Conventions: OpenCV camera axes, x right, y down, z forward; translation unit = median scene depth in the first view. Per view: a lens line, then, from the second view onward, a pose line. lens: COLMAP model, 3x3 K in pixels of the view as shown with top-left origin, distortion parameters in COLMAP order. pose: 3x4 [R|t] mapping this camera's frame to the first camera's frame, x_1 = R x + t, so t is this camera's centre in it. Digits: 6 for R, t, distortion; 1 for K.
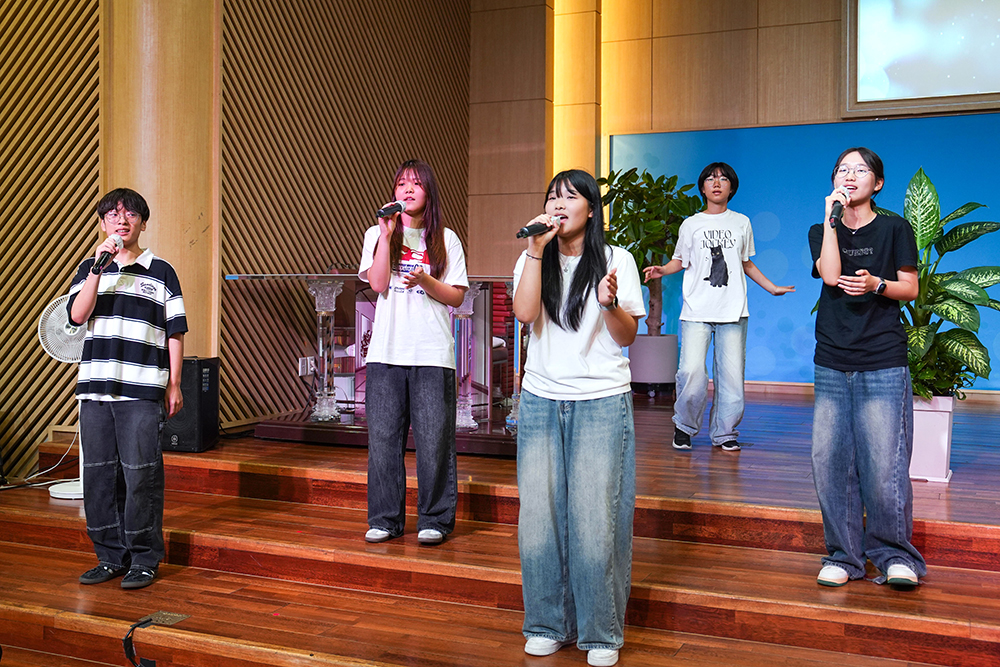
lens RADIAL K [[1068.9, 0, 481.2], [0, 1068.9, 320.0], [0, 0, 1]] dist [-0.010974, 0.000000]
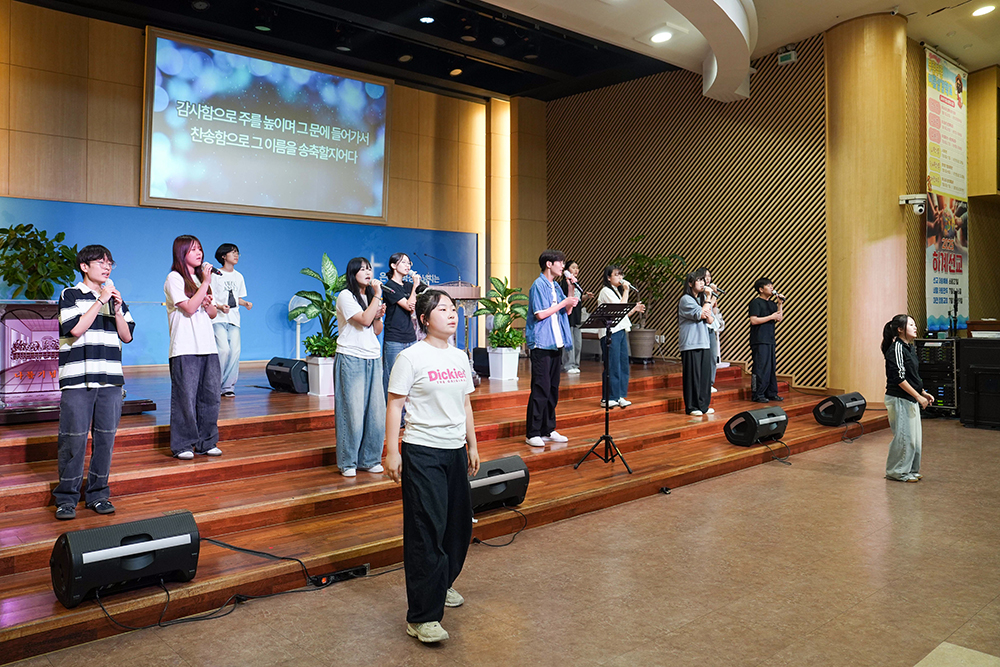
lens RADIAL K [[795.5, 0, 451.3], [0, 795.5, 320.5], [0, 0, 1]] dist [-0.065325, 0.052040]
pose [[0.417265, -0.018299, 0.908601, -0.565443], [0.026109, 0.999626, 0.008142, -0.007023], [-0.908410, 0.020326, 0.417587, 0.051473]]
